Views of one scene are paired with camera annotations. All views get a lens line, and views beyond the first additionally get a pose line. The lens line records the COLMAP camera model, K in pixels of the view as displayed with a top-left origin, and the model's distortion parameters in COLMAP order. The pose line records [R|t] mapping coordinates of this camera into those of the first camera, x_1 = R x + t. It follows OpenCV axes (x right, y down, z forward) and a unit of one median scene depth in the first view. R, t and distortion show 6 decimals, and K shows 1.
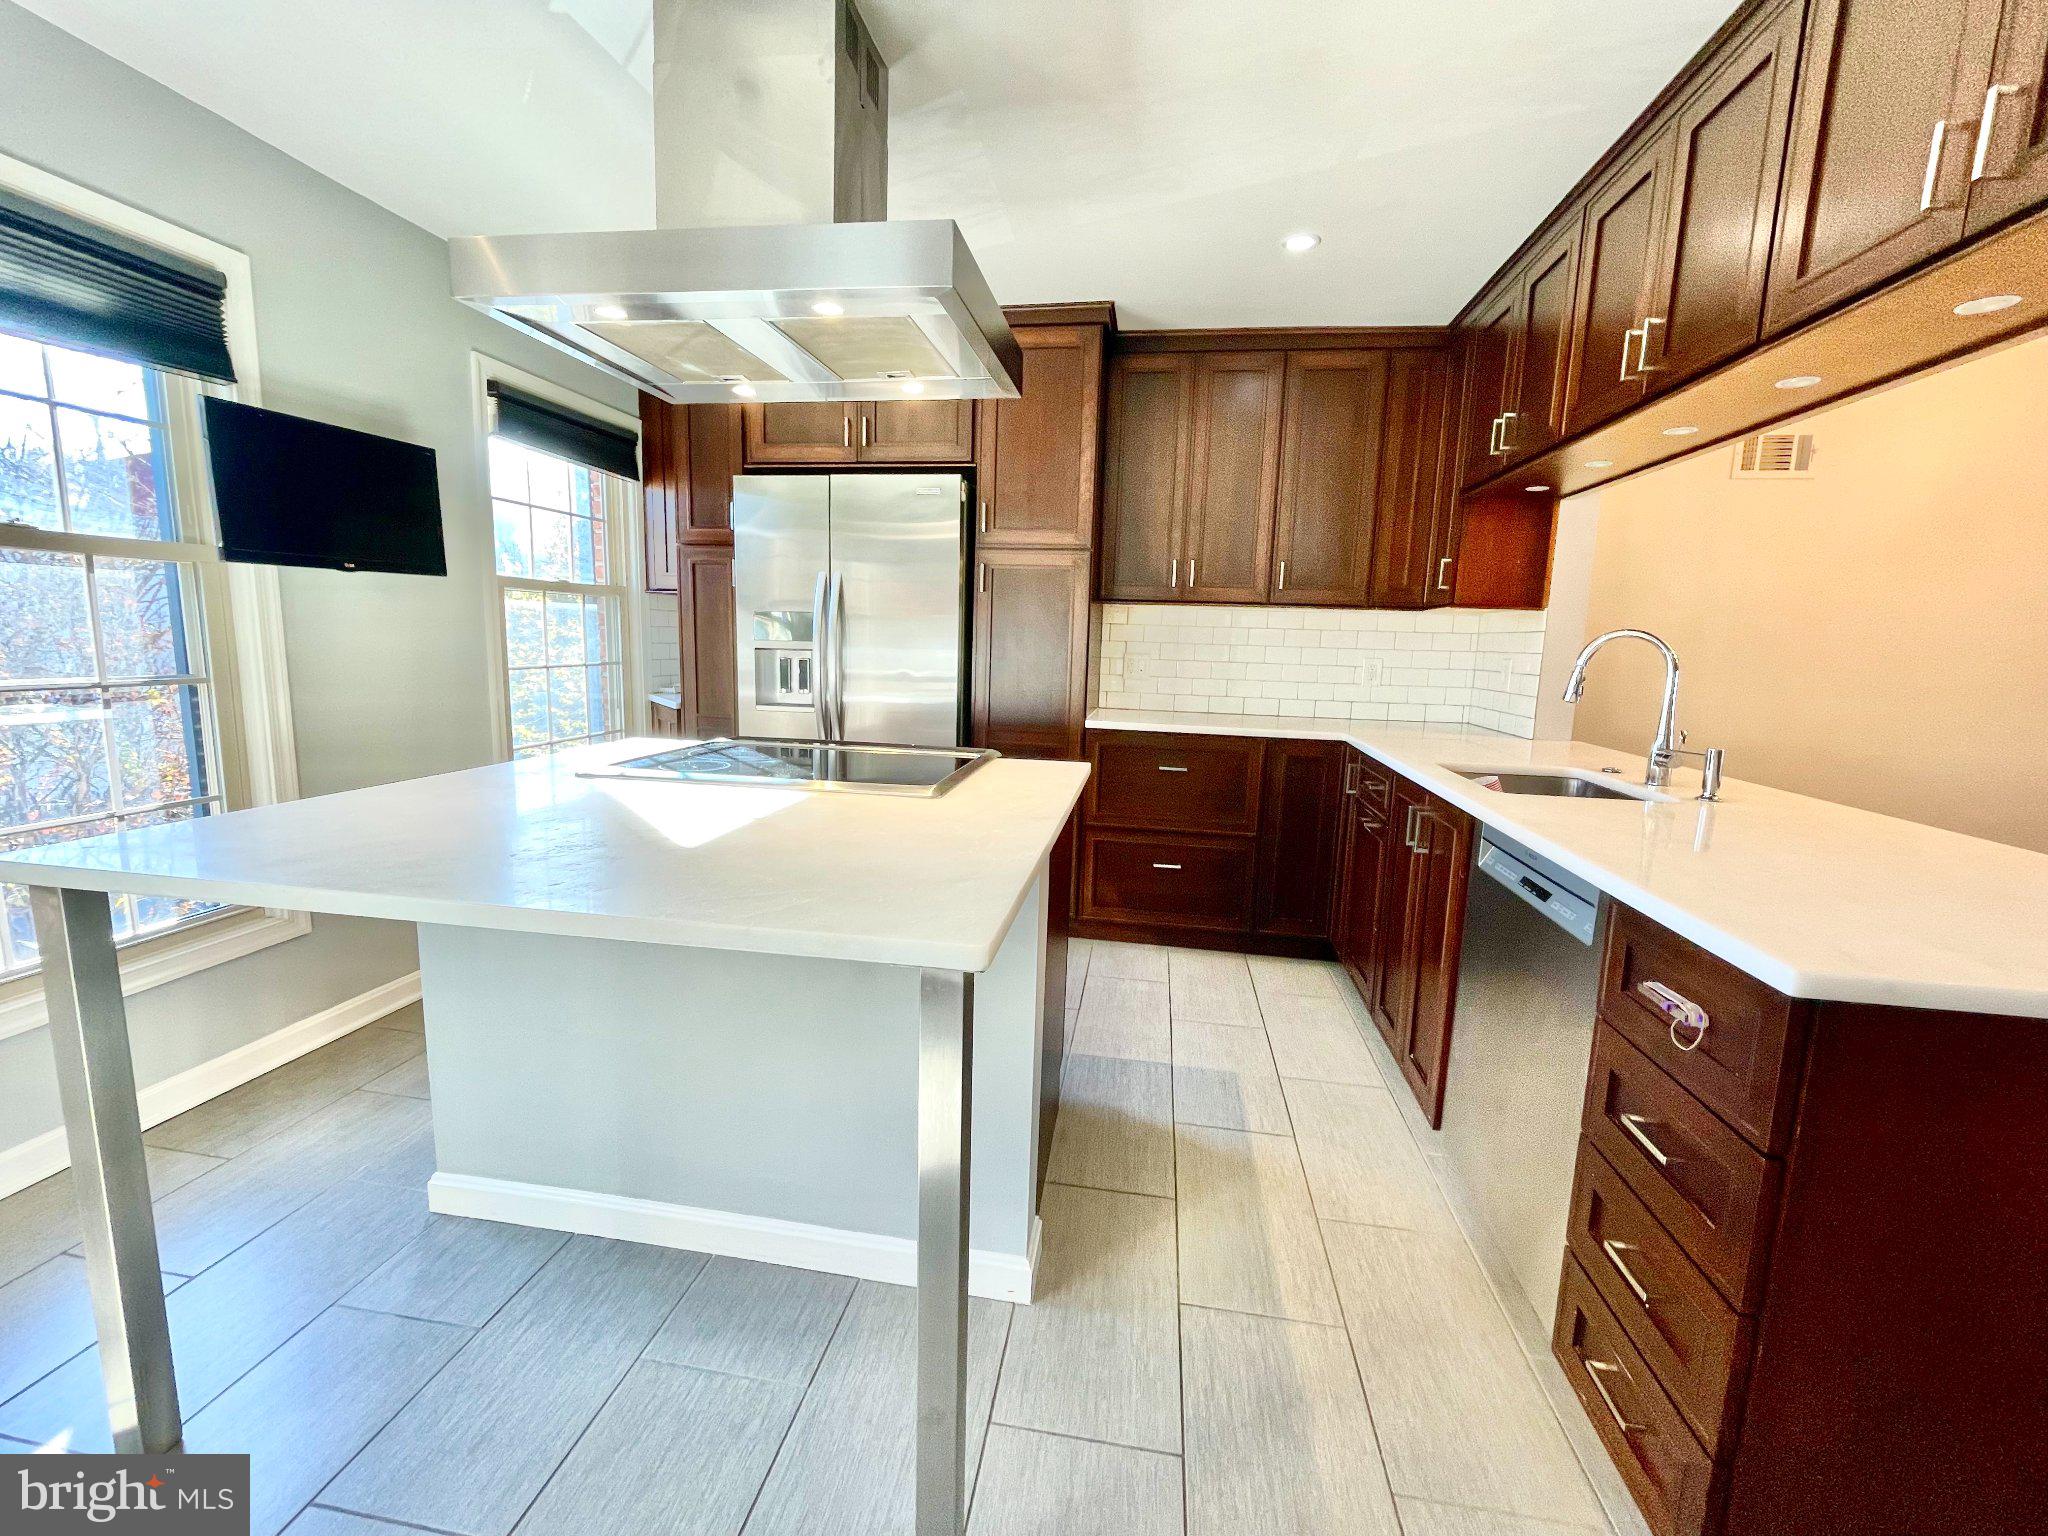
lens RADIAL K [[830.9, 0, 1024.0], [0, 830.9, 768.0], [0, 0, 1]] dist [0.001289, -0.006448]
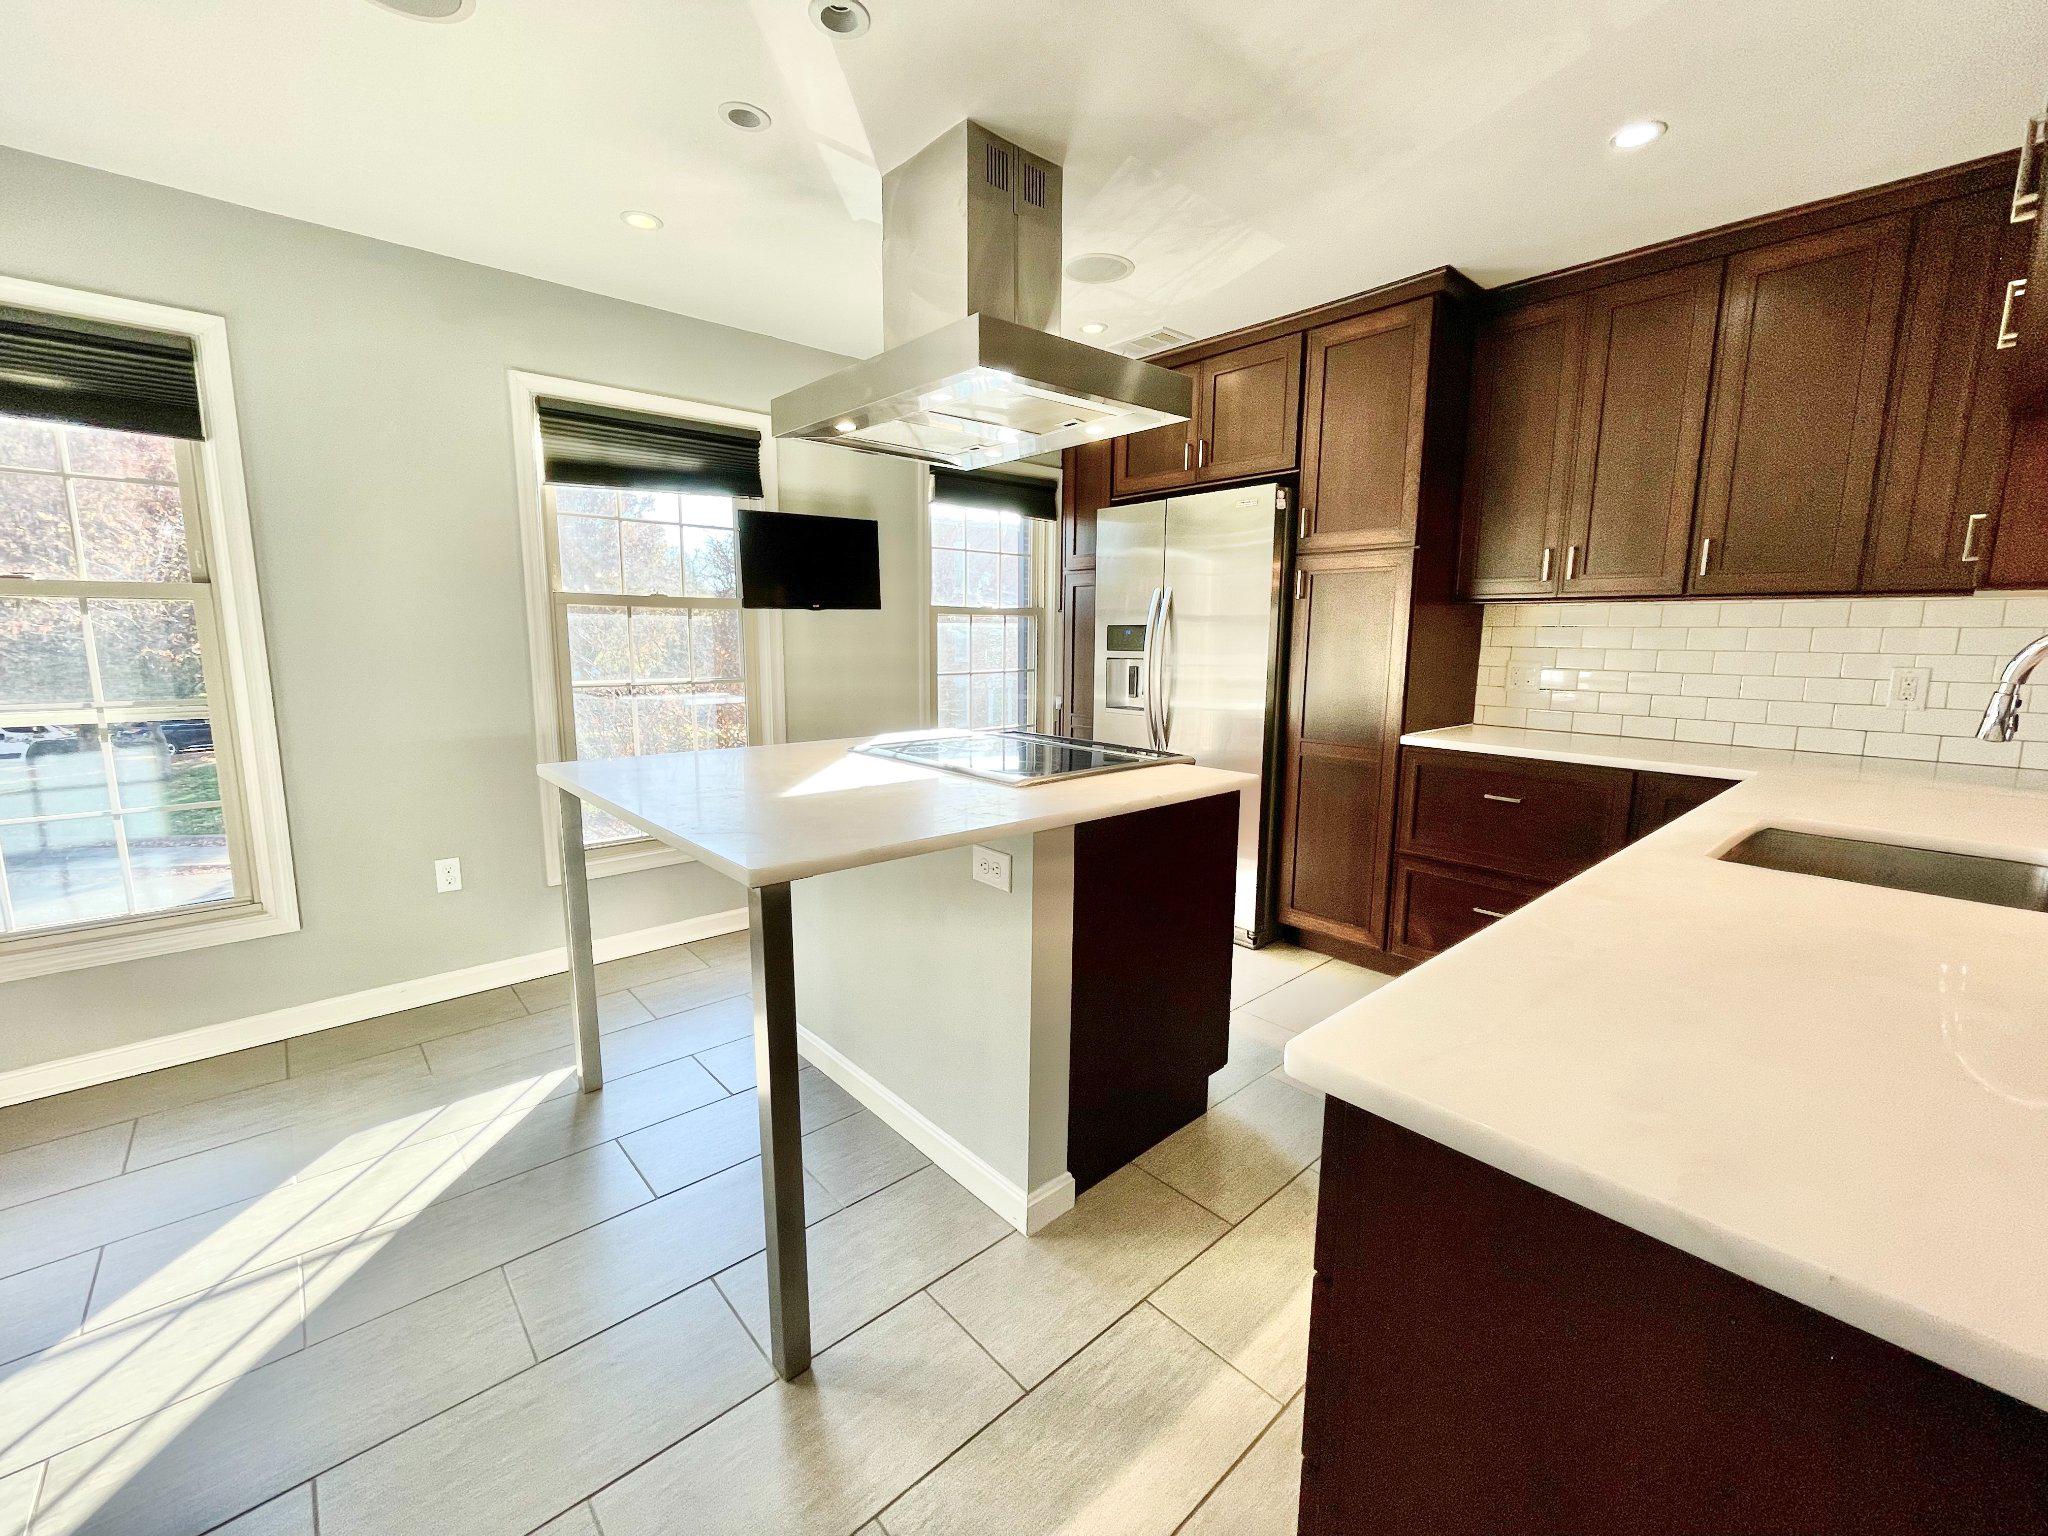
lens RADIAL K [[835.5, 0, 1024.0], [0, 835.5, 768.0], [0, 0, 1]] dist [-0.014320, -0.000198]
pose [[0.776573, 0.075560, -0.625480, 0.341688], [-0.079635, 0.996592, 0.021521, -0.009783], [0.624975, 0.033098, 0.779943, 0.043286]]
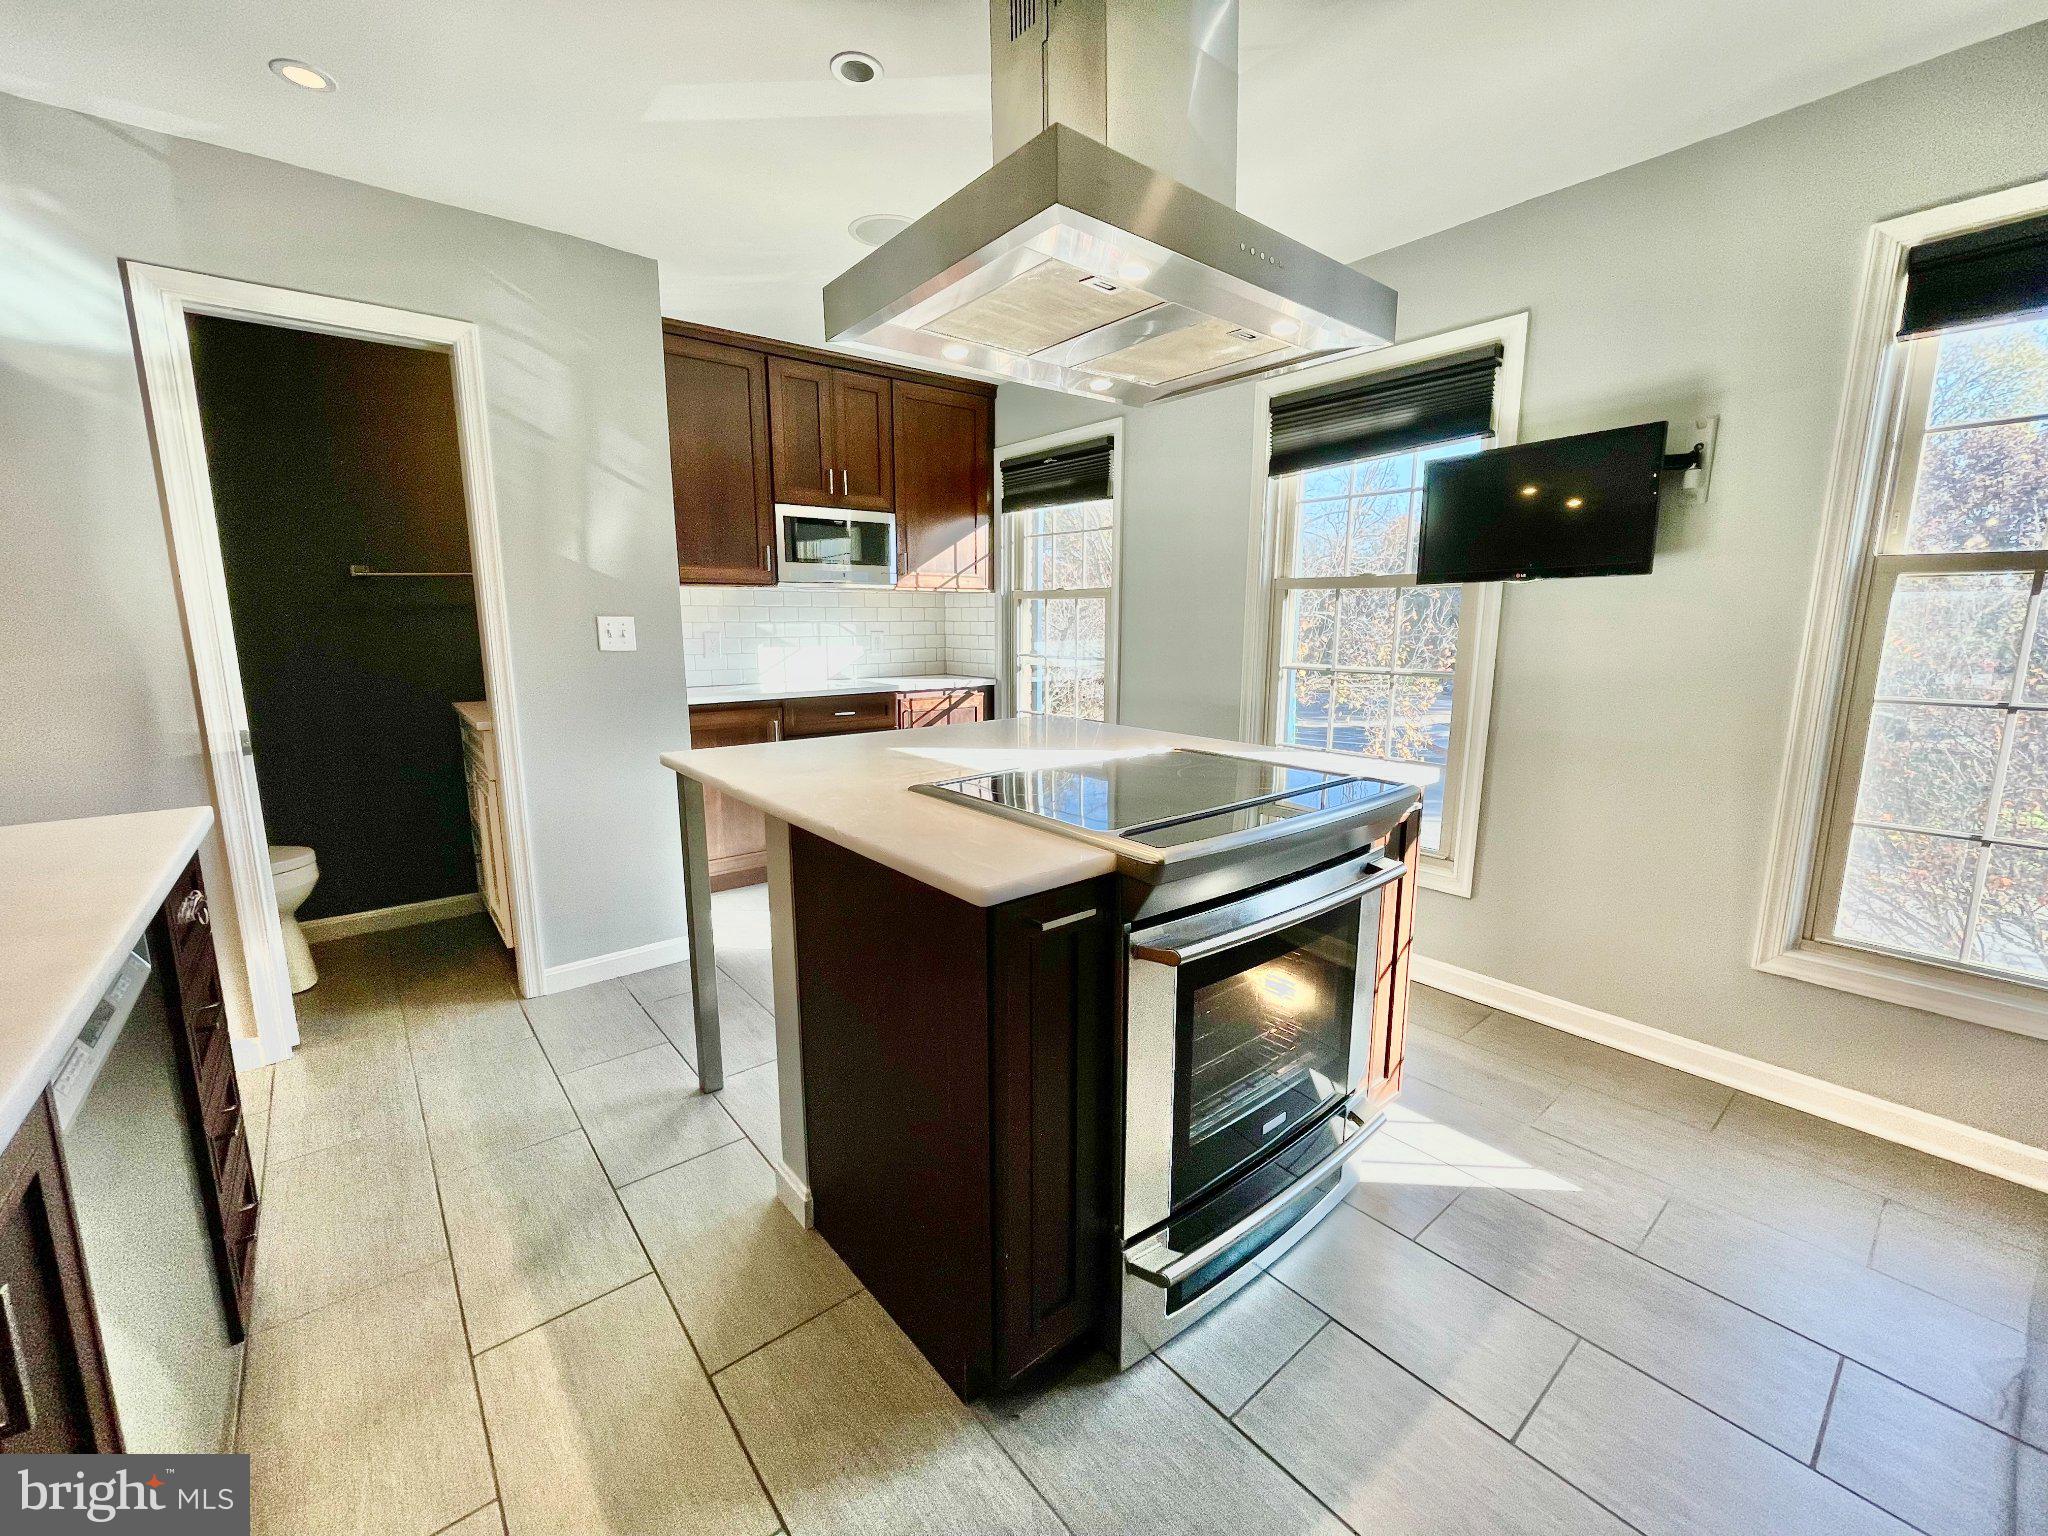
lens RADIAL K [[835.5, 0, 1024.0], [0, 835.5, 768.0], [0, 0, 1]] dist [-0.014320, -0.000198]
pose [[-0.659417, 0.093681, -0.745918, 0.308865], [-0.141382, 0.959048, 0.245435, -0.134122], [0.738363, 0.267303, -0.619167, 0.939619]]
